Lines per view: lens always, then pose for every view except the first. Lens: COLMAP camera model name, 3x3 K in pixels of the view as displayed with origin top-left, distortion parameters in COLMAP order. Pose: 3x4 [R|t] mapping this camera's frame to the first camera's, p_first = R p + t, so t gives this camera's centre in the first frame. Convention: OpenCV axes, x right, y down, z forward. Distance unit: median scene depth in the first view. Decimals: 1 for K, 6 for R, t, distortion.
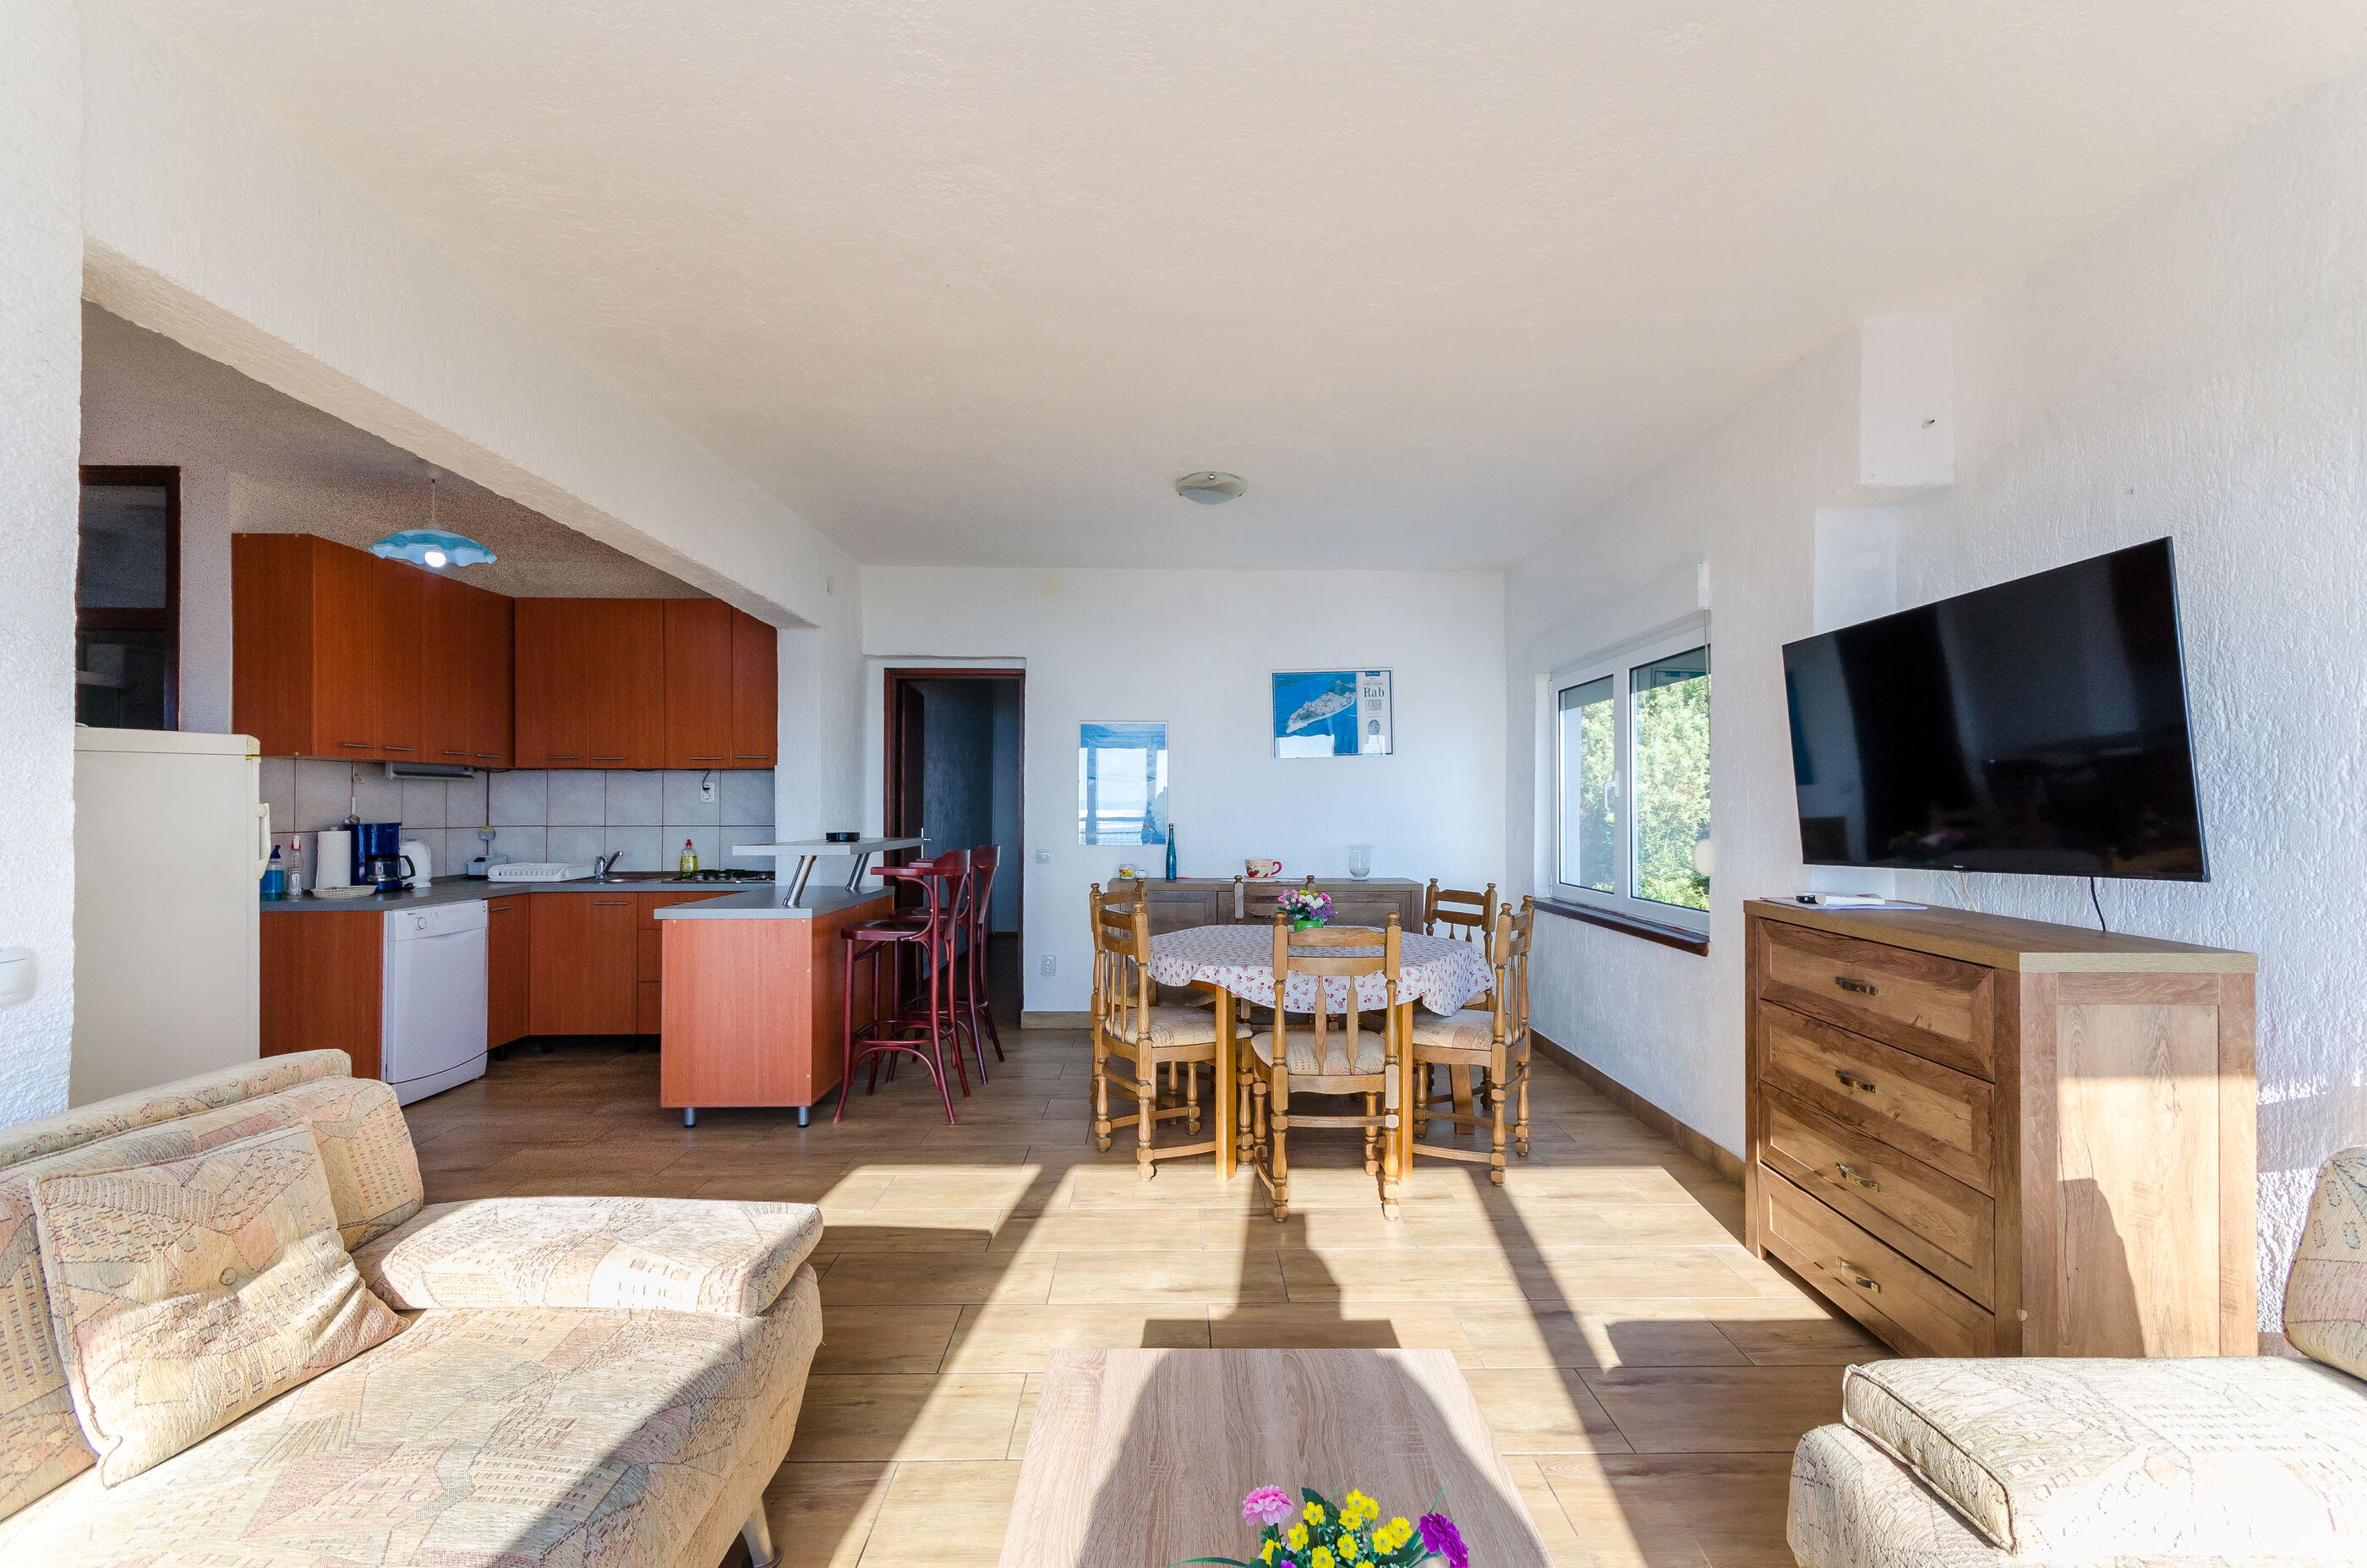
lens RADIAL K [[1077.7, 0, 1209.7], [0, 1077.7, 800.0], [0, 0, 1]] dist [0.009036, 0.001078]
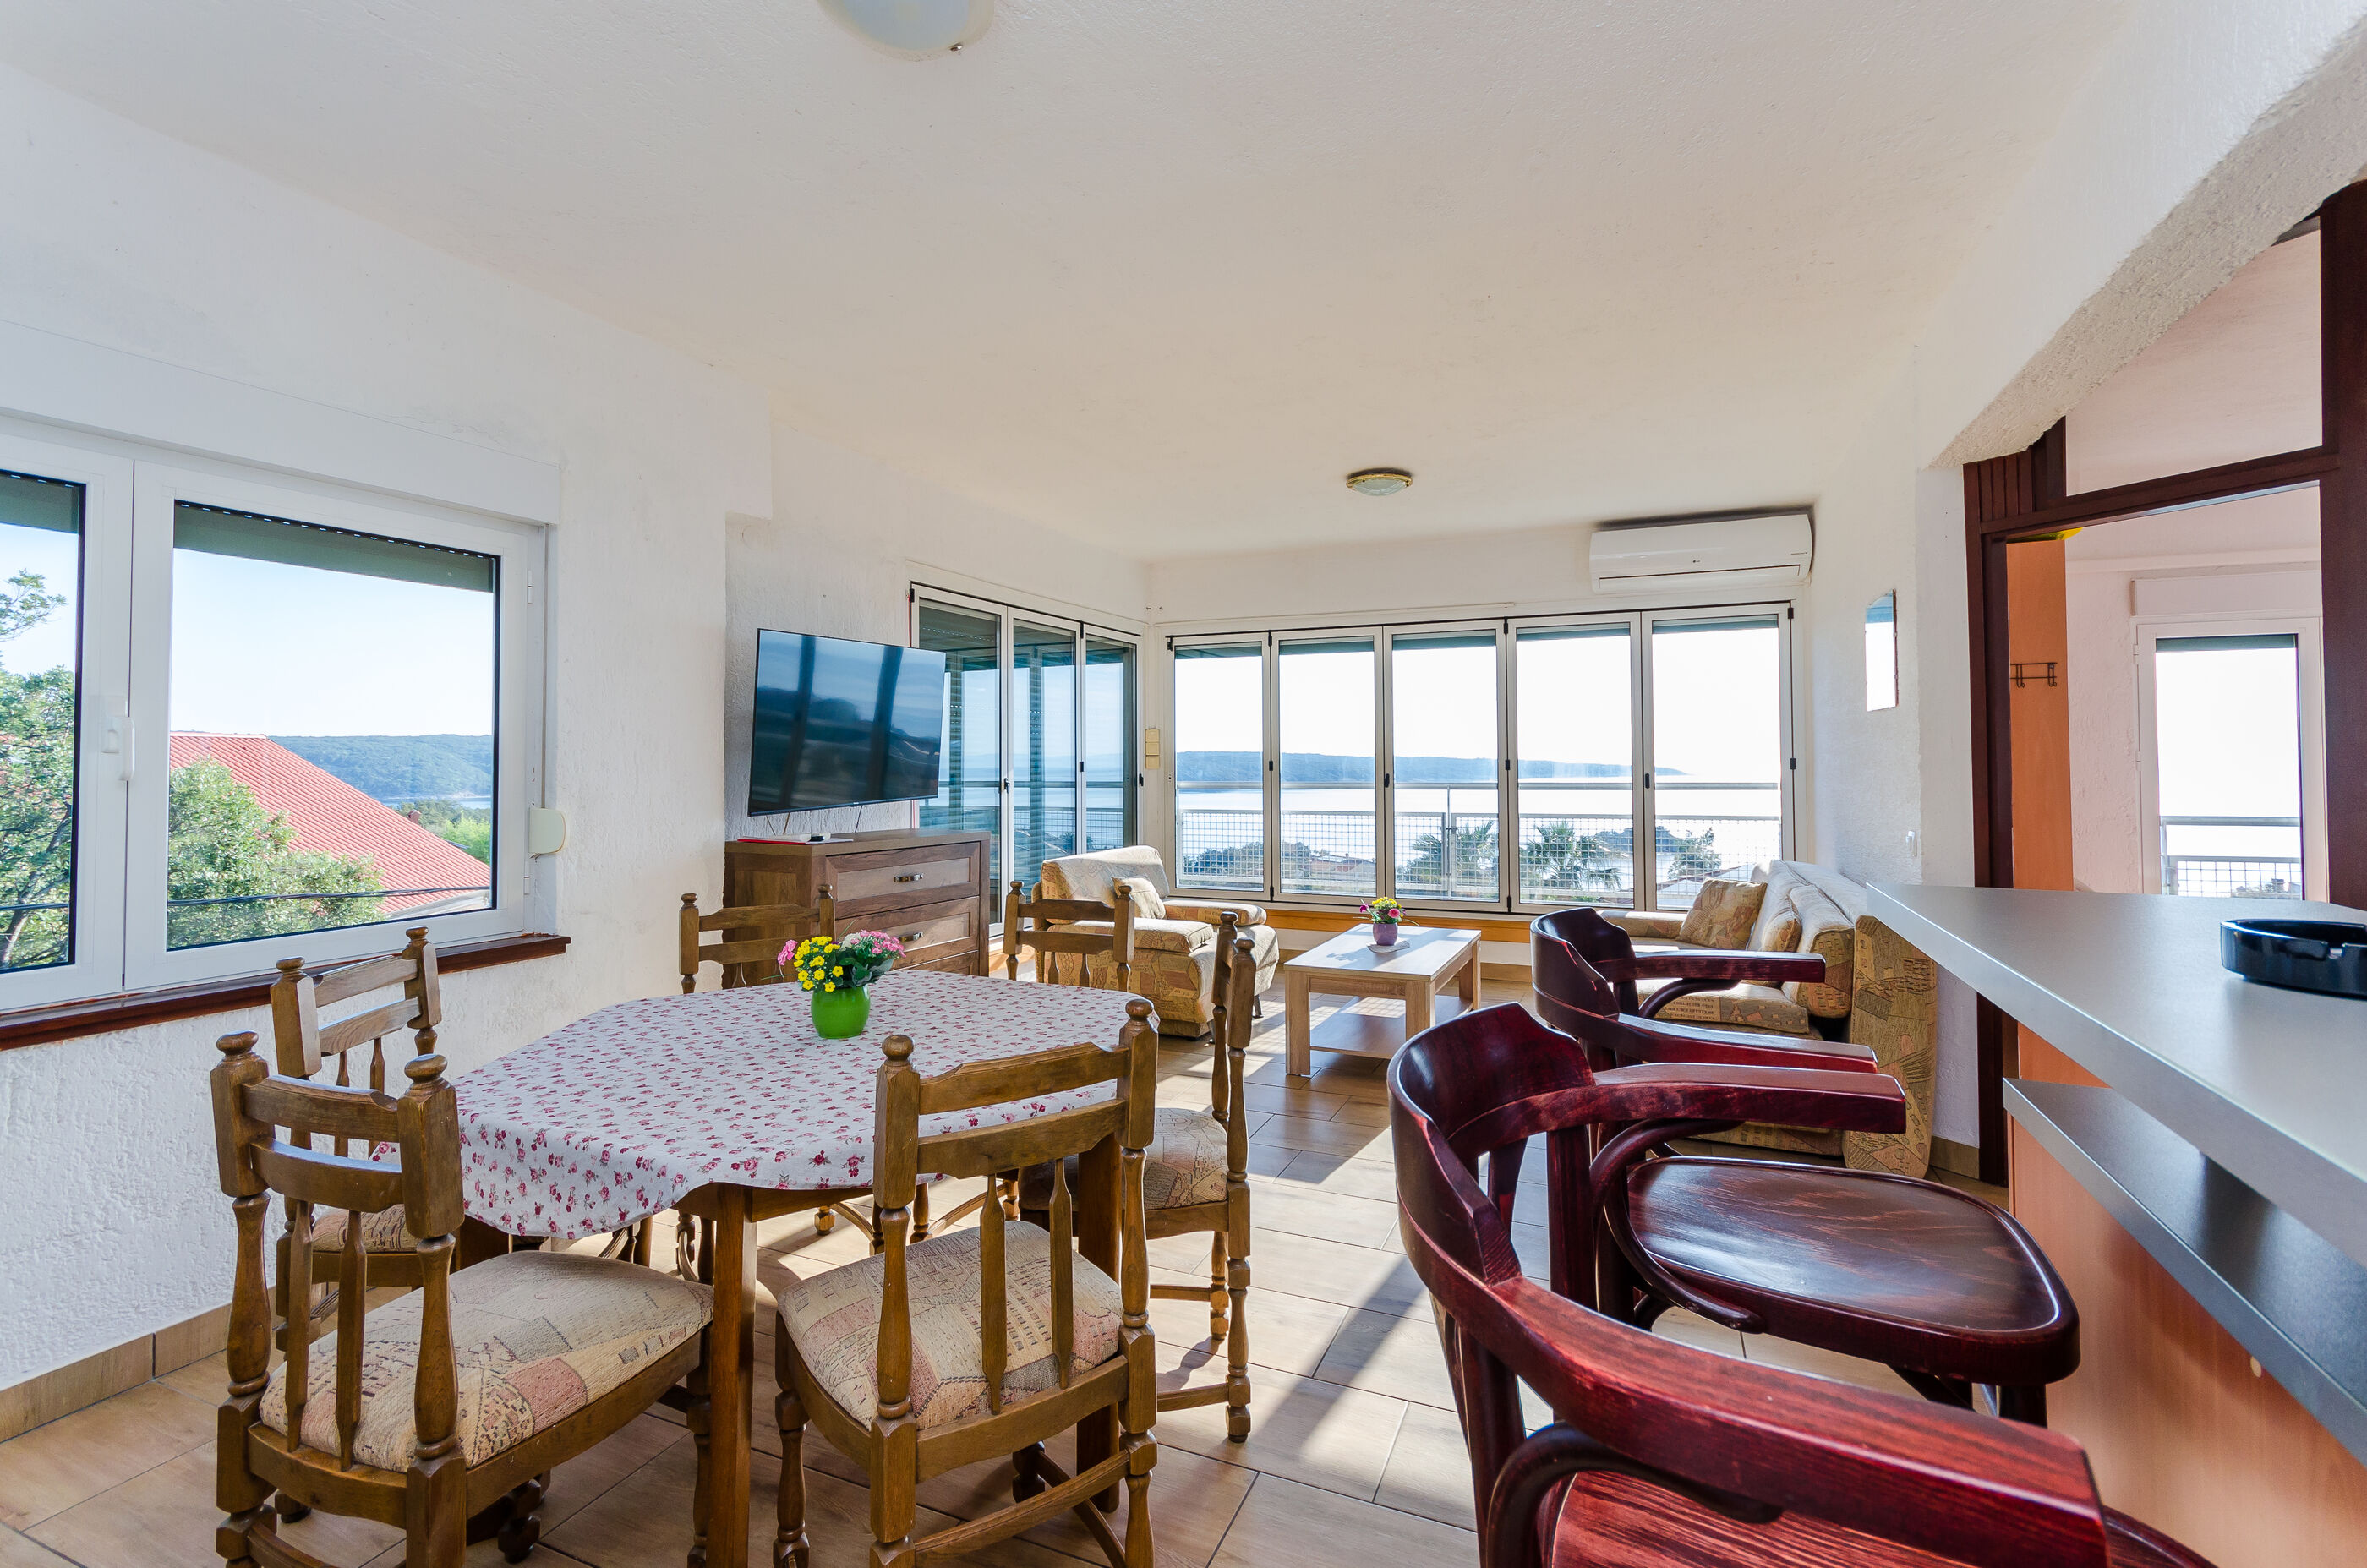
lens RADIAL K [[1043.1, 0, 1196.8], [0, 1043.1, 742.9], [0, 0, 1]] dist [0.005198, 0.000710]
pose [[-0.907767, 0.010919, 0.419333, -0.417988], [0.000288, 0.999677, -0.025409, 0.008722], [-0.419475, -0.022945, -0.907477, 2.081437]]
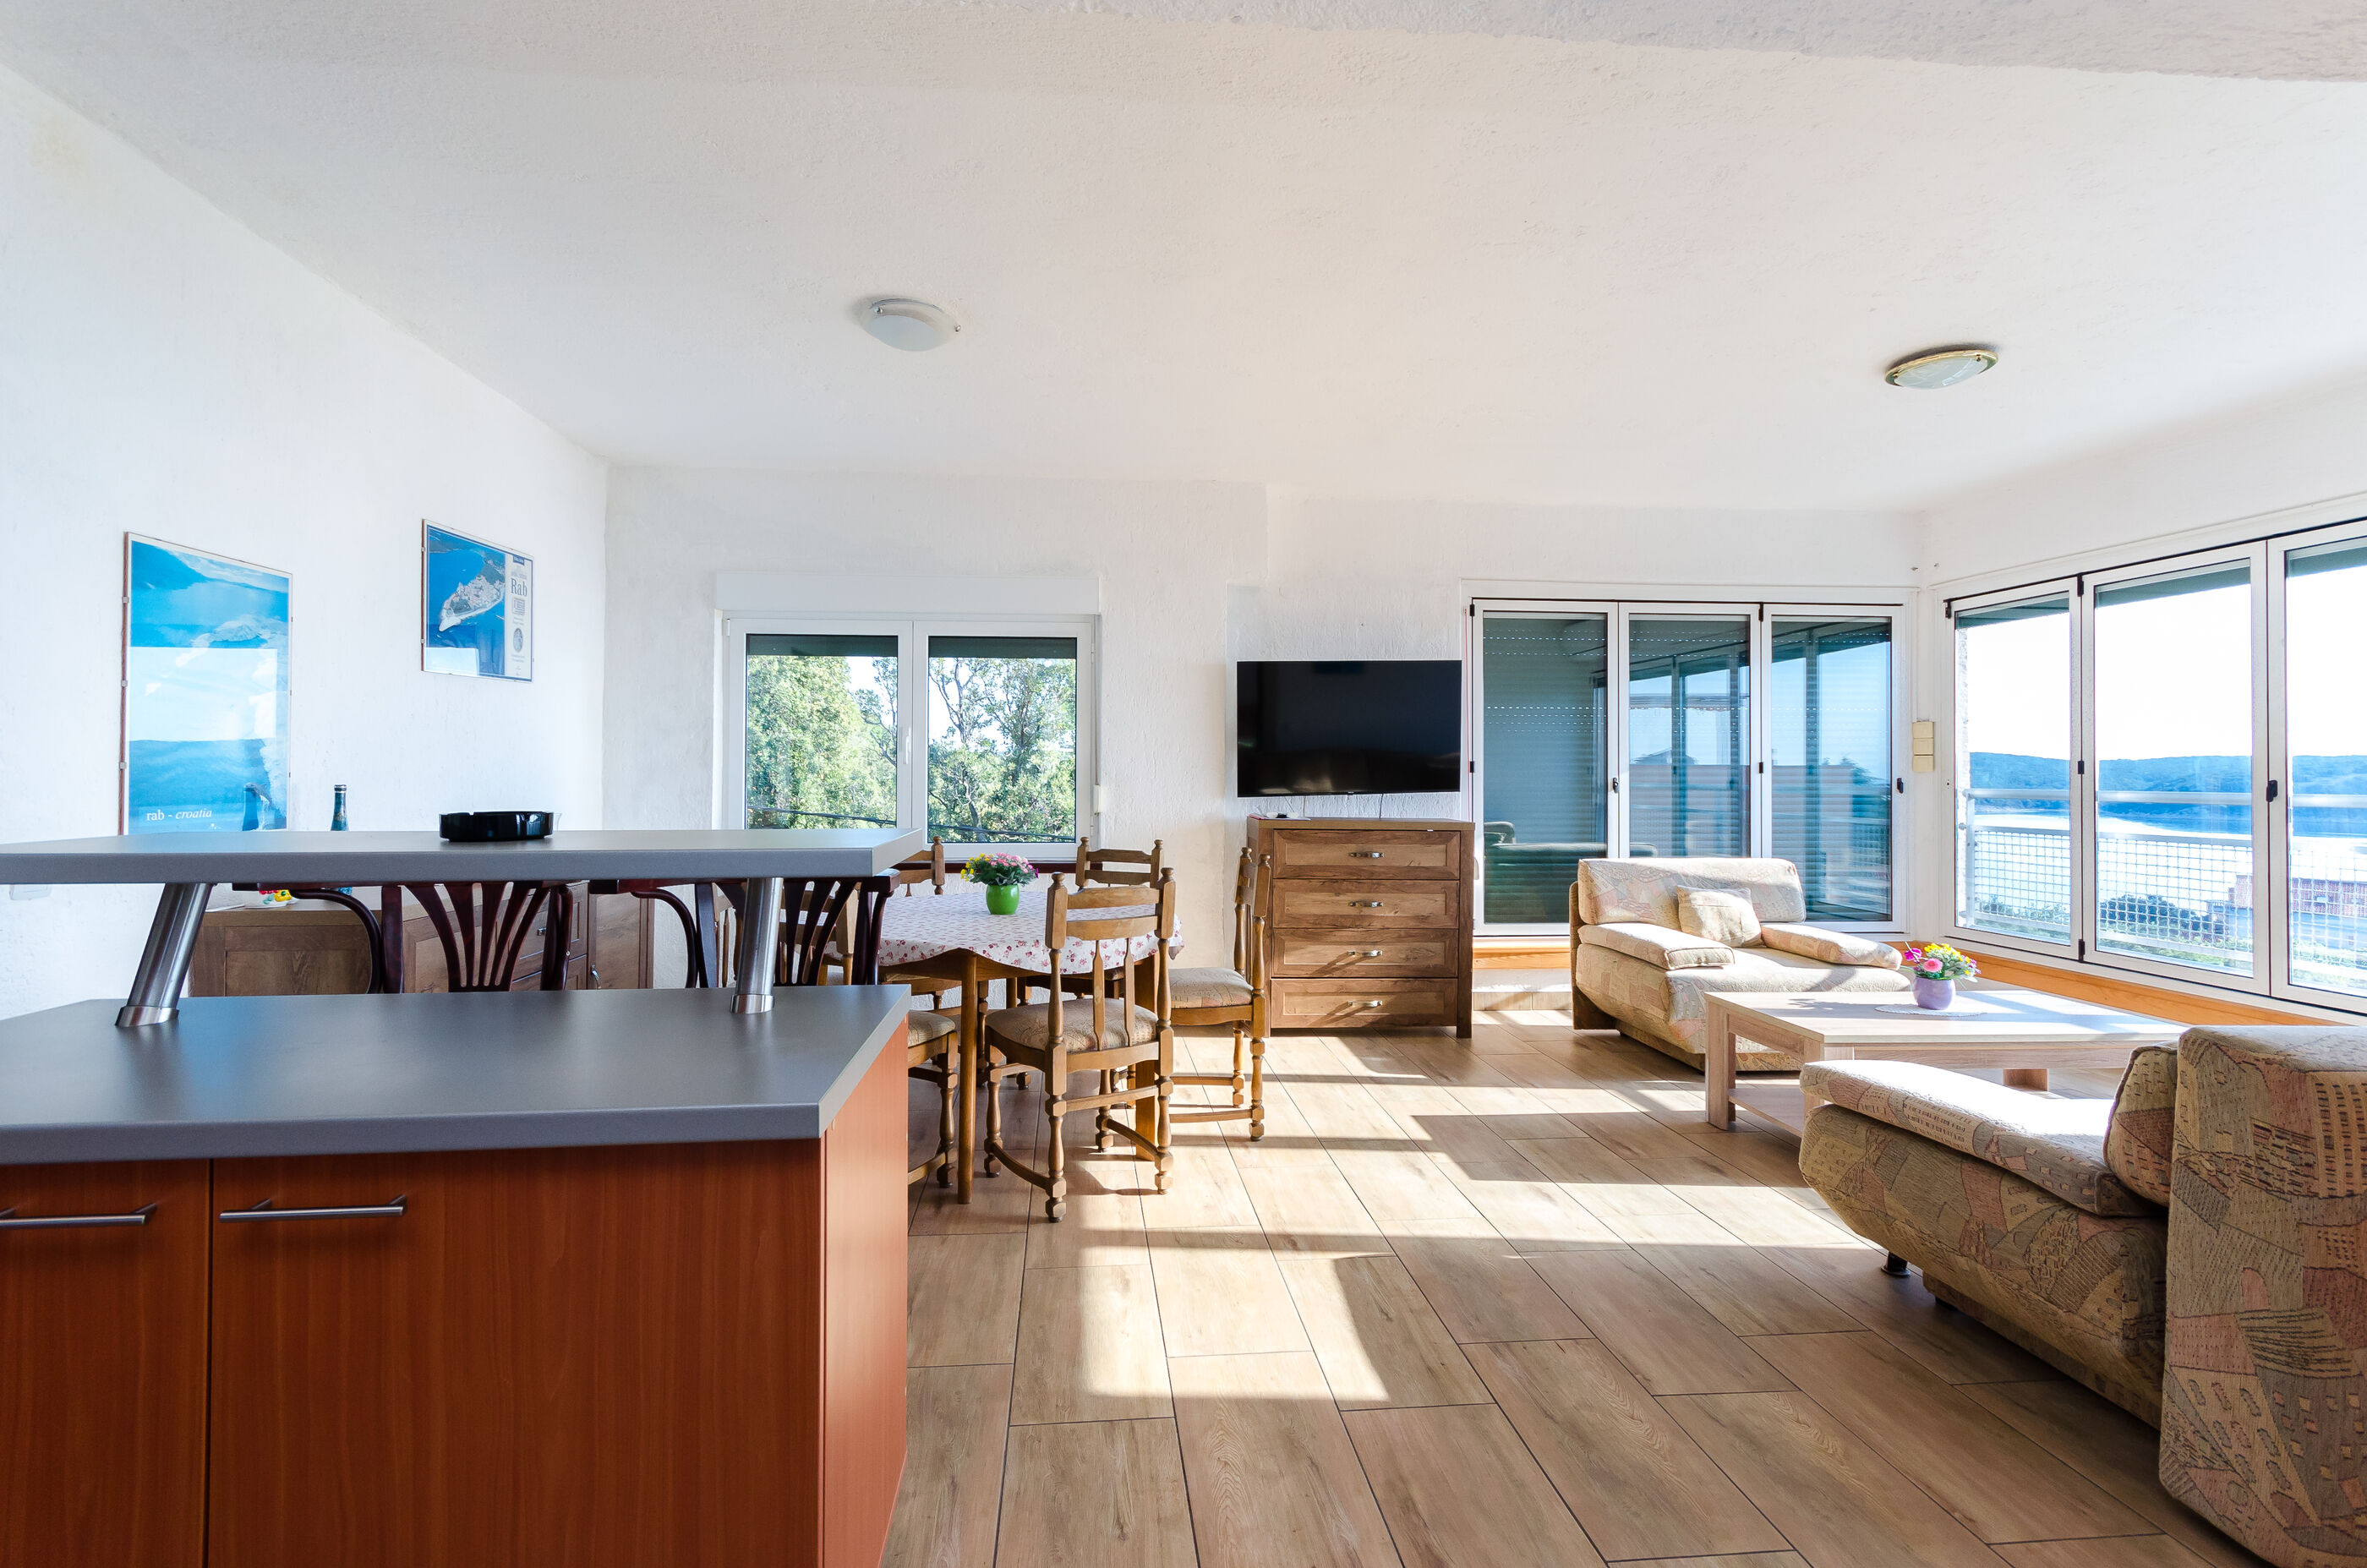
lens RADIAL K [[1044.7, 0, 1185.3], [0, 1044.7, 770.1], [0, 0, 1]] dist [0.003392, 0.000371]
pose [[-0.081281, 0.002288, 0.996689, -1.162654], [-0.010951, 0.999935, -0.003189, 0.026389], [-0.996631, -0.011174, -0.081251, 1.374757]]
